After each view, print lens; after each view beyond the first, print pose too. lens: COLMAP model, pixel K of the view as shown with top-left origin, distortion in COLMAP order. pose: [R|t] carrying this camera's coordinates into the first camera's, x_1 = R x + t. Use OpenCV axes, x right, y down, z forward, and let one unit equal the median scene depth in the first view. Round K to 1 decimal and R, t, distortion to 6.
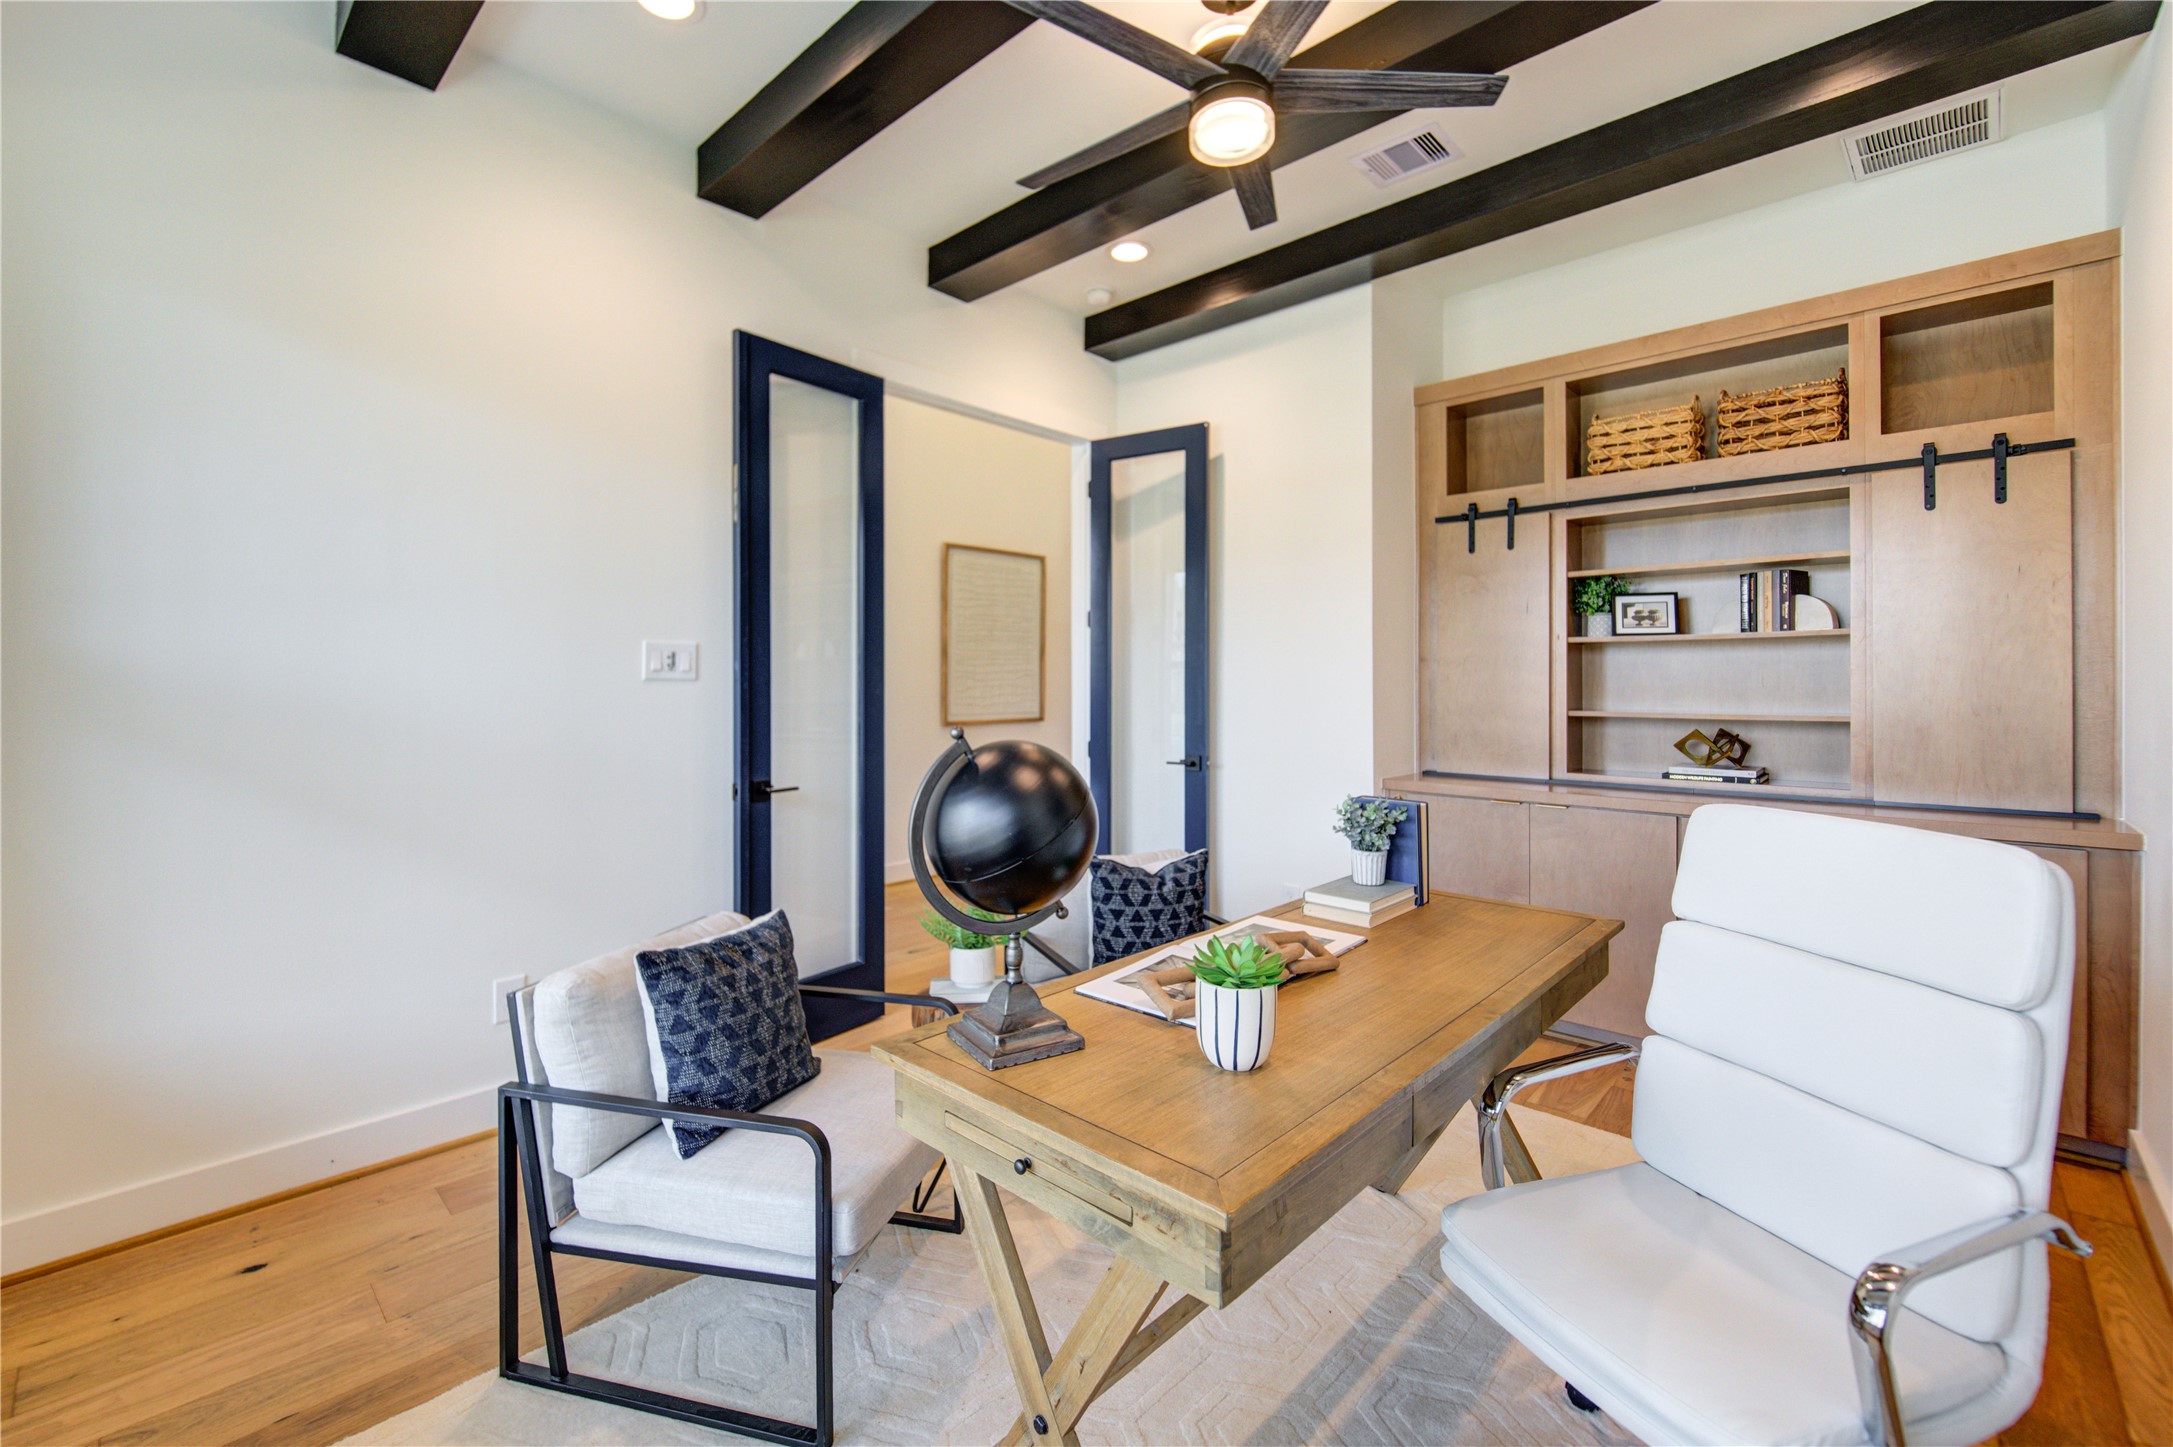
lens RADIAL K [[908.7, 0, 1090.7], [0, 908.7, 679.7], [0, 0, 1]] dist [-0.001075, -0.000114]
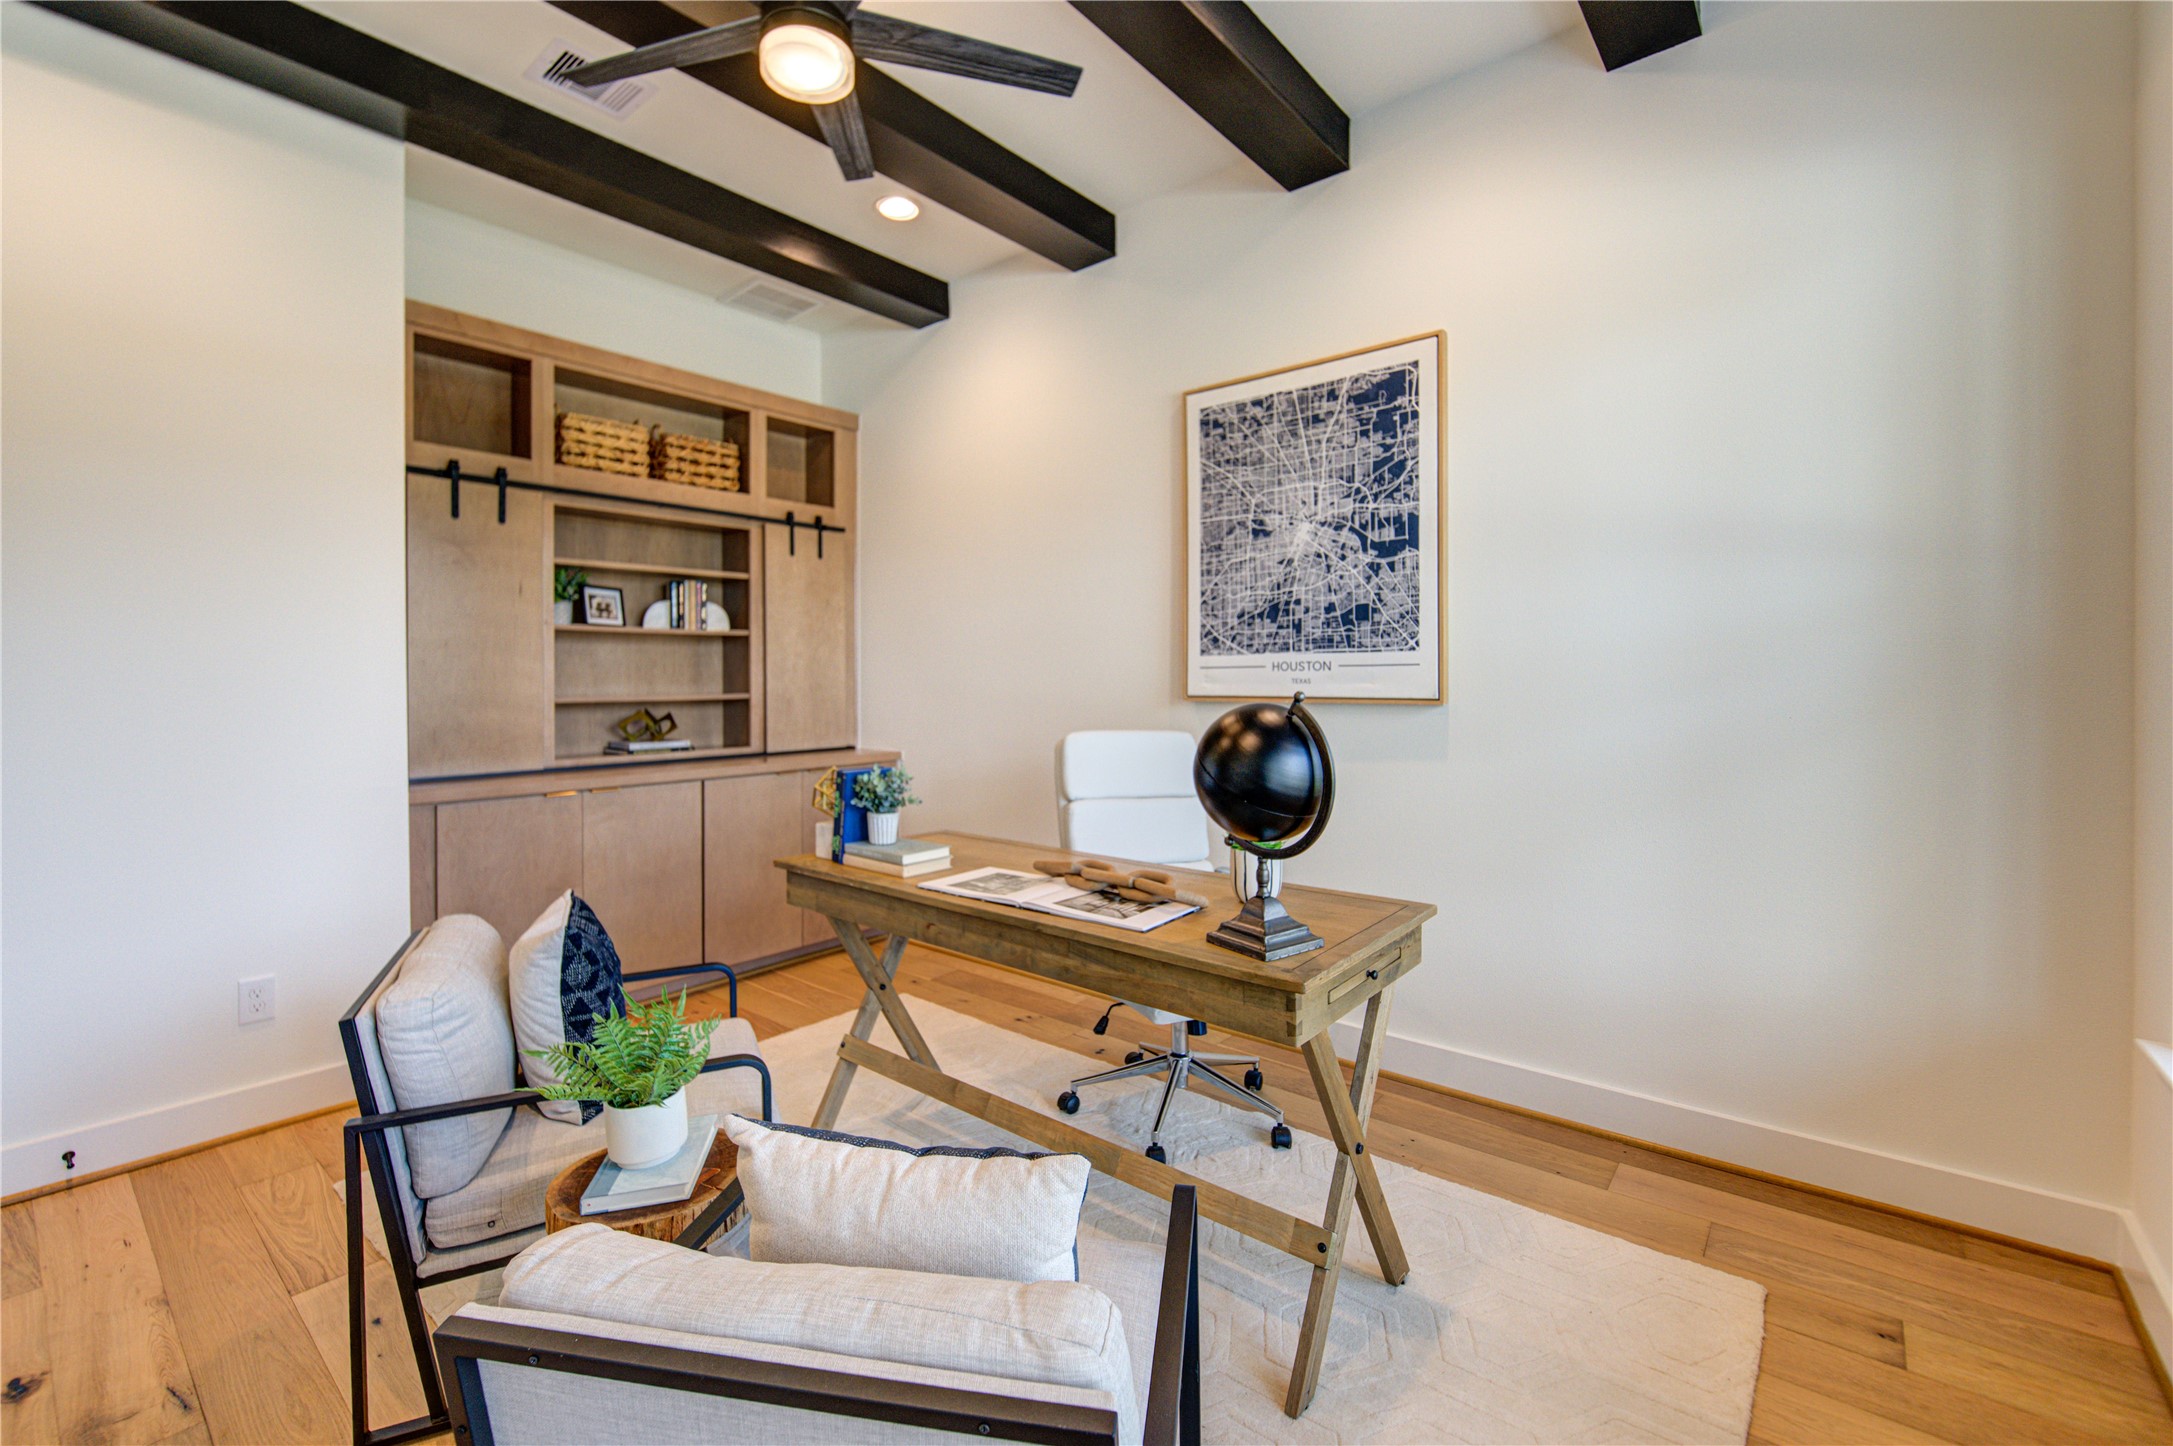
lens RADIAL K [[908.7, 0, 1090.2], [0, 908.7, 681.5], [0, 0, 1]] dist [-0.001075, -0.000114]
pose [[-0.070866, -0.014109, 0.997386, -0.523540], [-0.002685, 0.999899, 0.013954, 0.001442], [-0.997482, -0.001689, -0.070897, 0.501232]]
